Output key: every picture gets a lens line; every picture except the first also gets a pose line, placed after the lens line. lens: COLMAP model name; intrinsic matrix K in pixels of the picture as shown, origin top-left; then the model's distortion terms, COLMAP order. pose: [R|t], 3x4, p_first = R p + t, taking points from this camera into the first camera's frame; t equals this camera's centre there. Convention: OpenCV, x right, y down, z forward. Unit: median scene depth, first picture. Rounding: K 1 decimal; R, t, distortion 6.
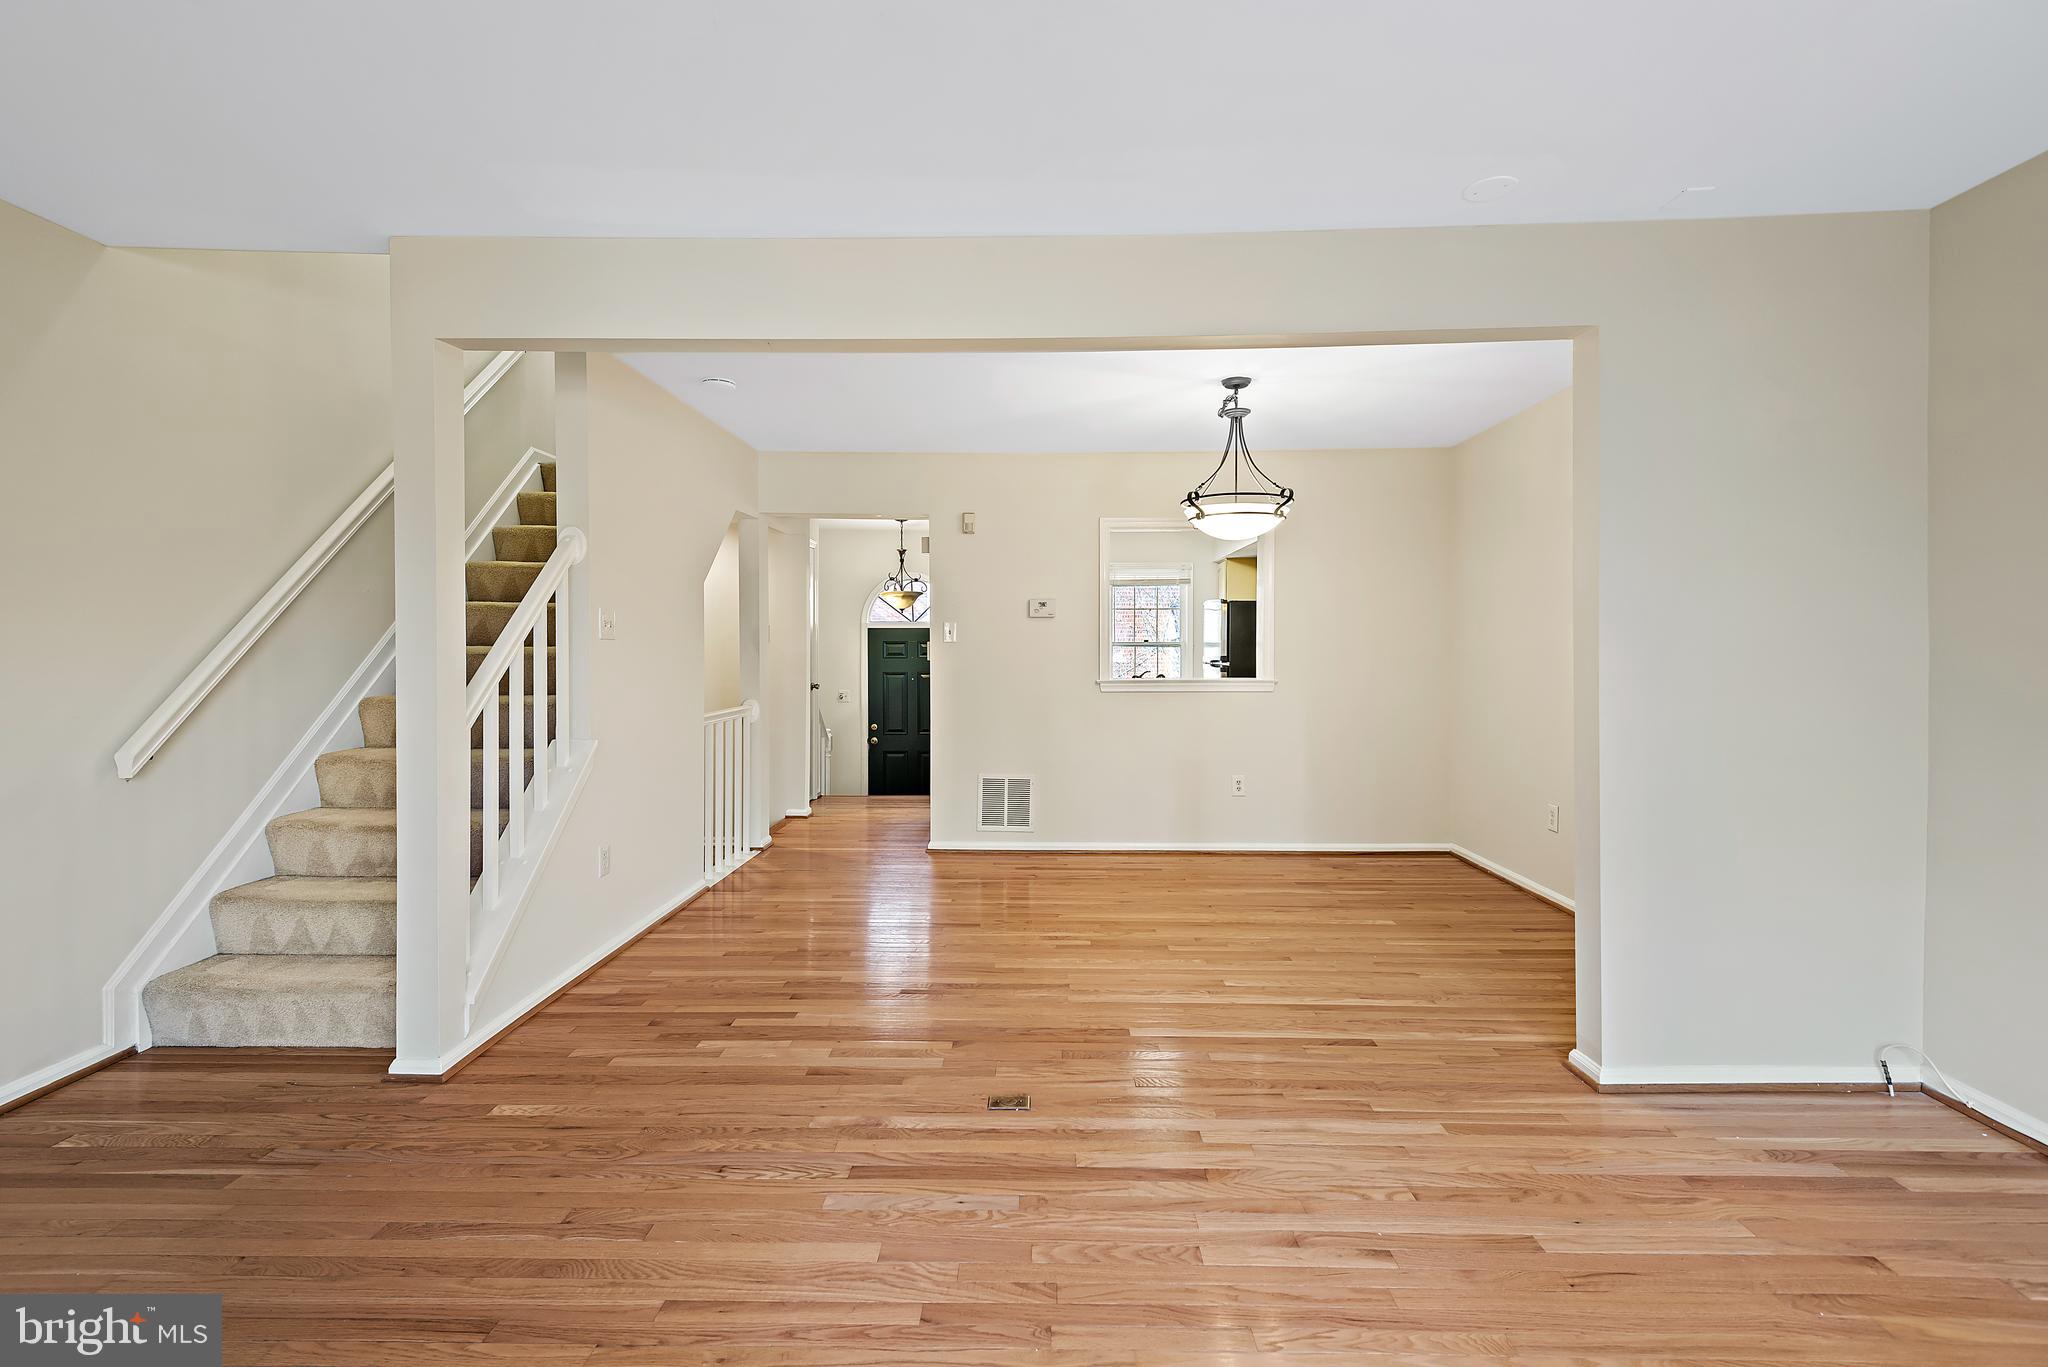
lens RADIAL K [[931.5, 0, 1023.7], [0, 931.5, 643.0], [0, 0, 1]] dist [0.028871, -0.013511]
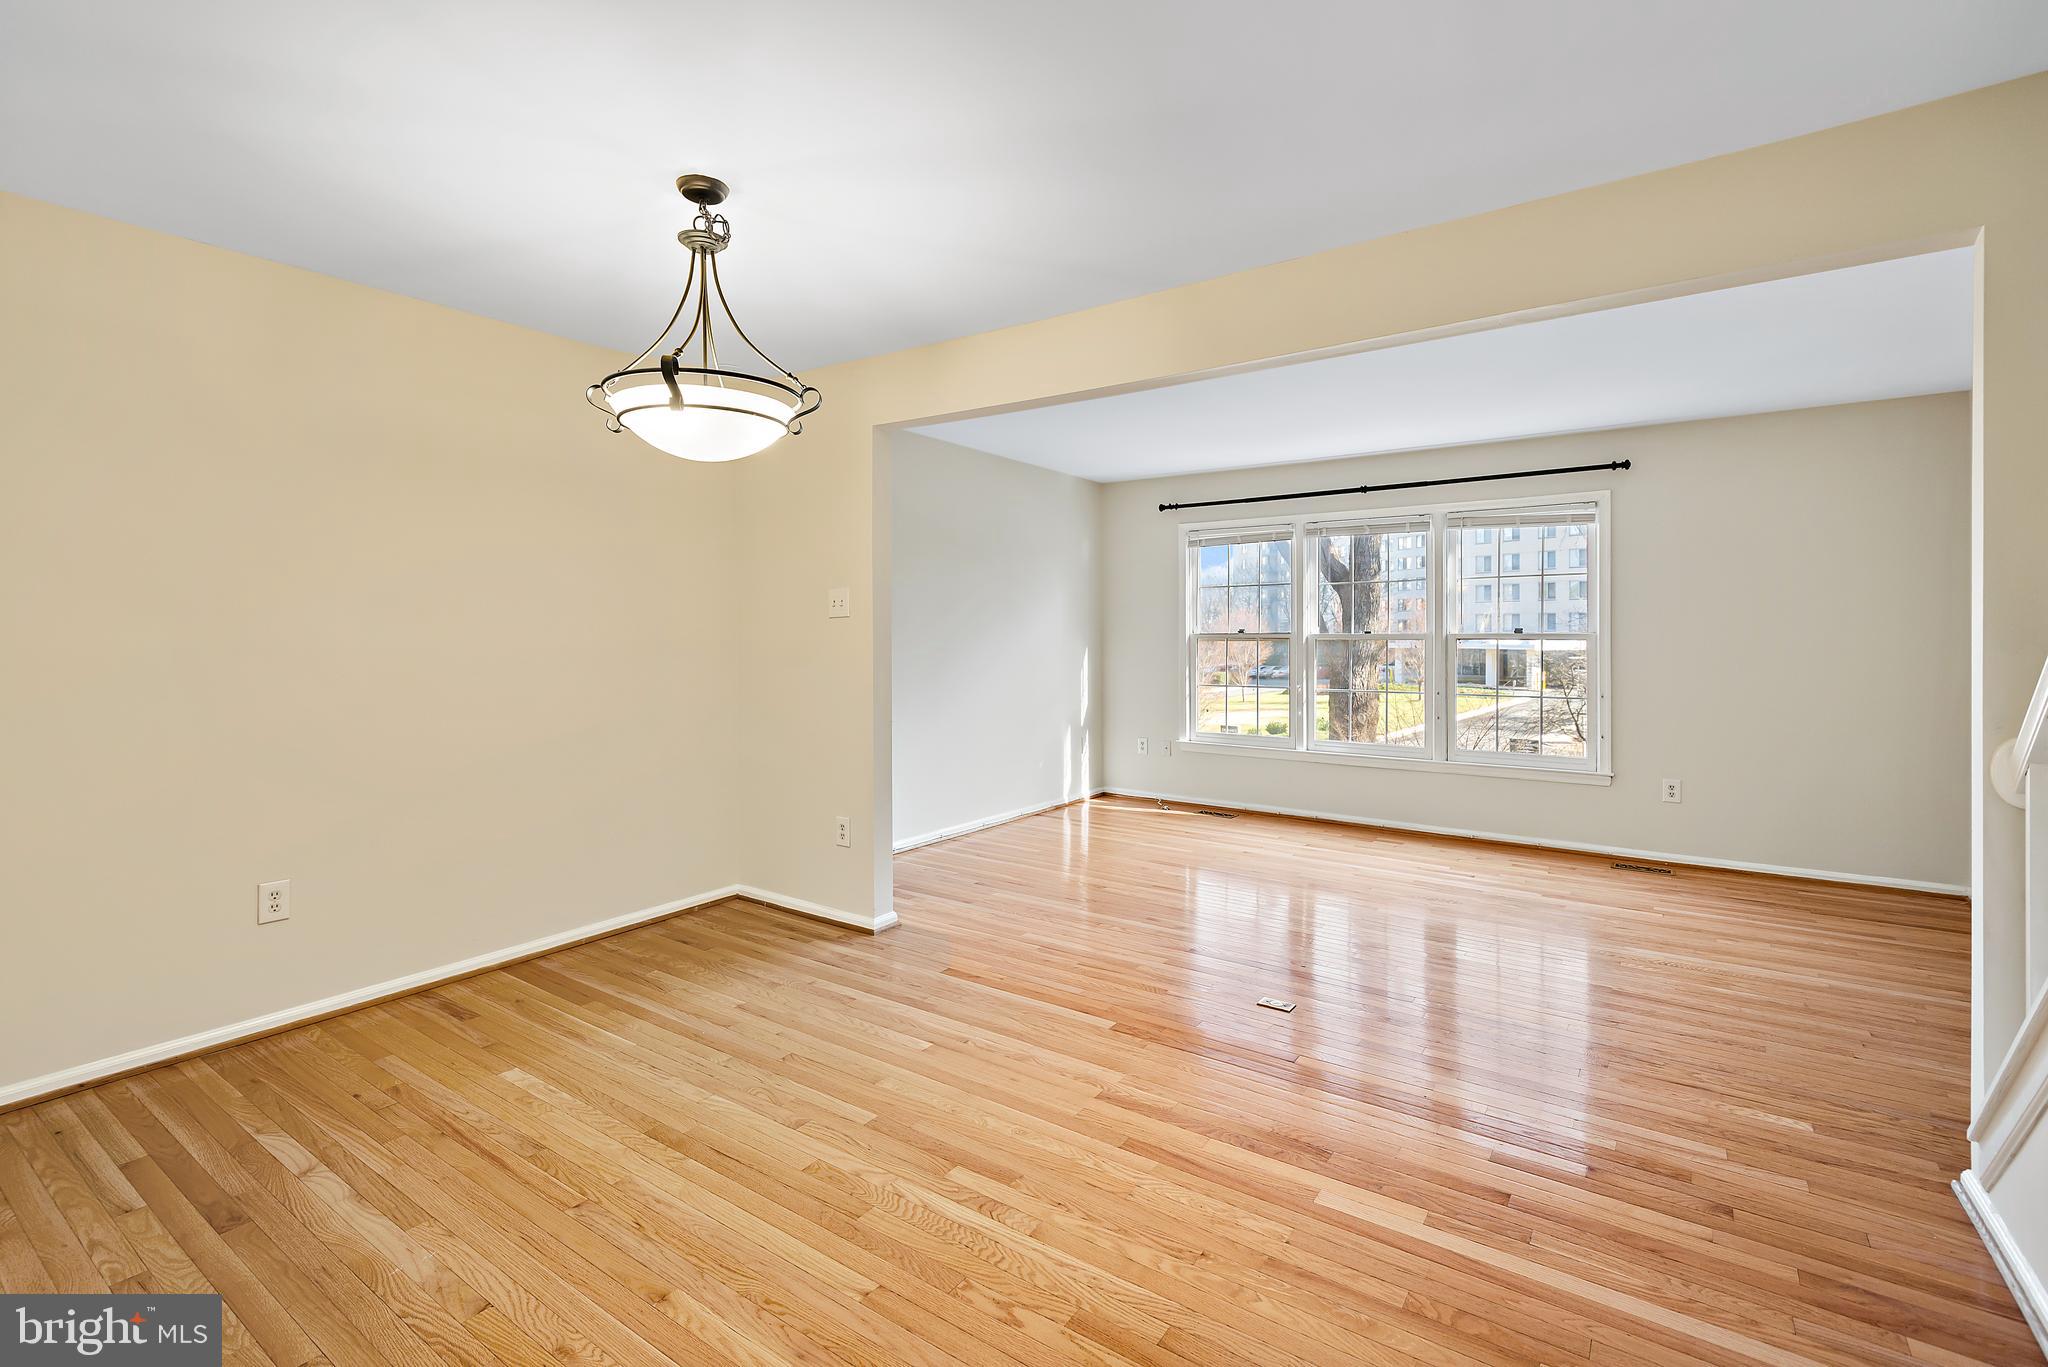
lens RADIAL K [[931.5, 0, 1023.7], [0, 931.5, 643.0], [0, 0, 1]] dist [0.028871, -0.013511]
pose [[-0.834599, -0.004296, 0.550842, -0.366098], [-0.000856, 0.999978, 0.006501, -0.000006], [-0.550858, 0.004955, -0.834584, 1.934347]]
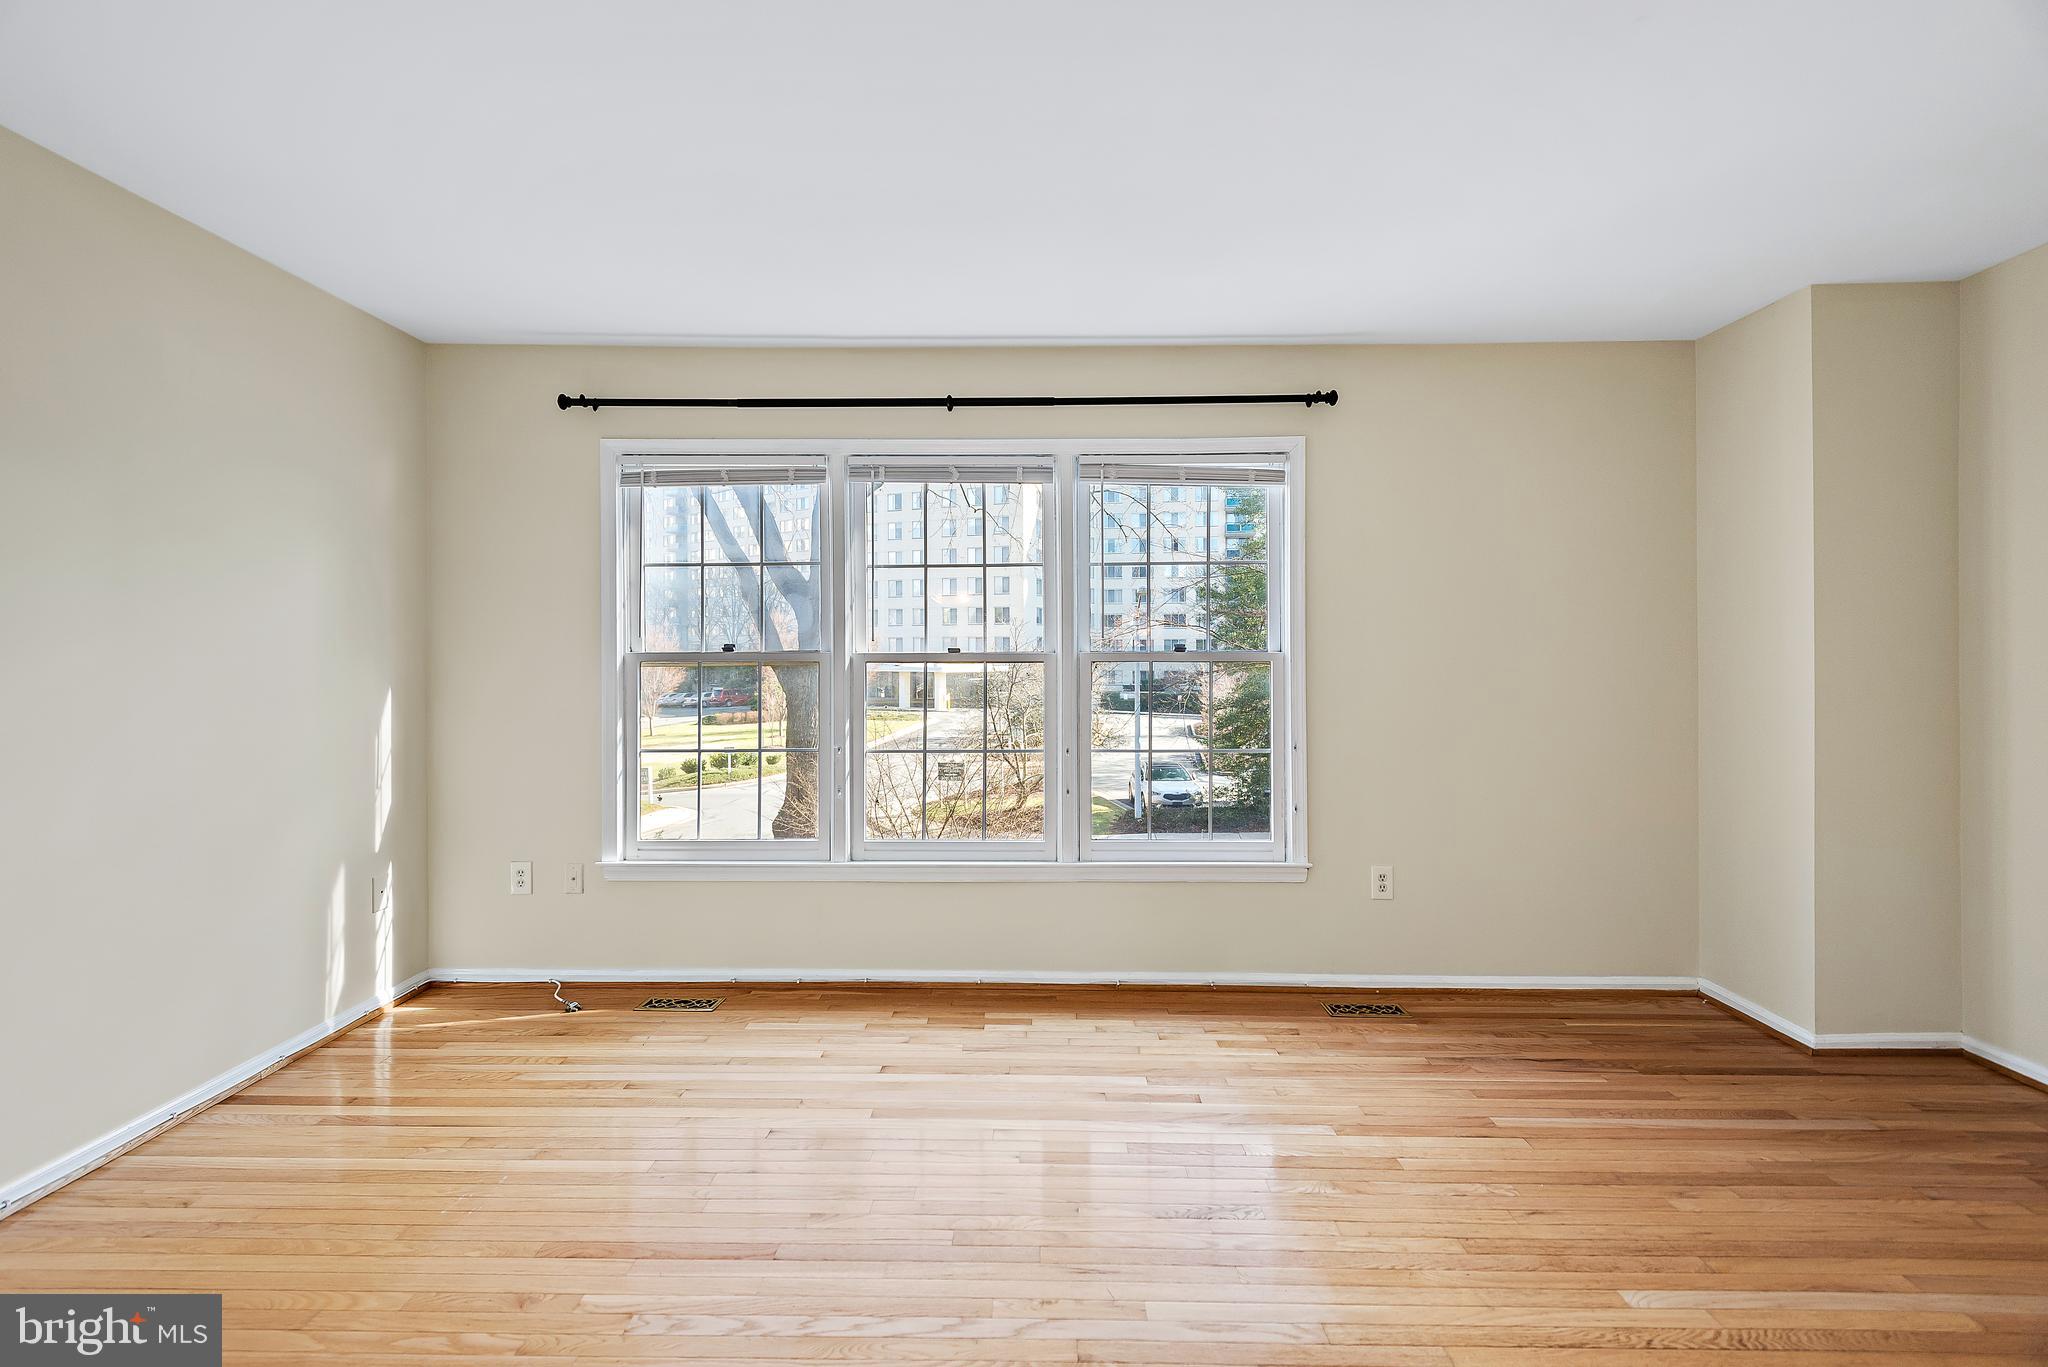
lens RADIAL K [[983.9, 0, 1024.9], [0, 983.9, 653.4], [0, 0, 1]] dist [0.002853, 0.000076]
pose [[-0.999882, 0.002513, -0.015126, 0.074812], [0.002615, 0.999974, -0.006733, 0.001446], [0.015108, -0.006772, -0.999863, 1.034583]]
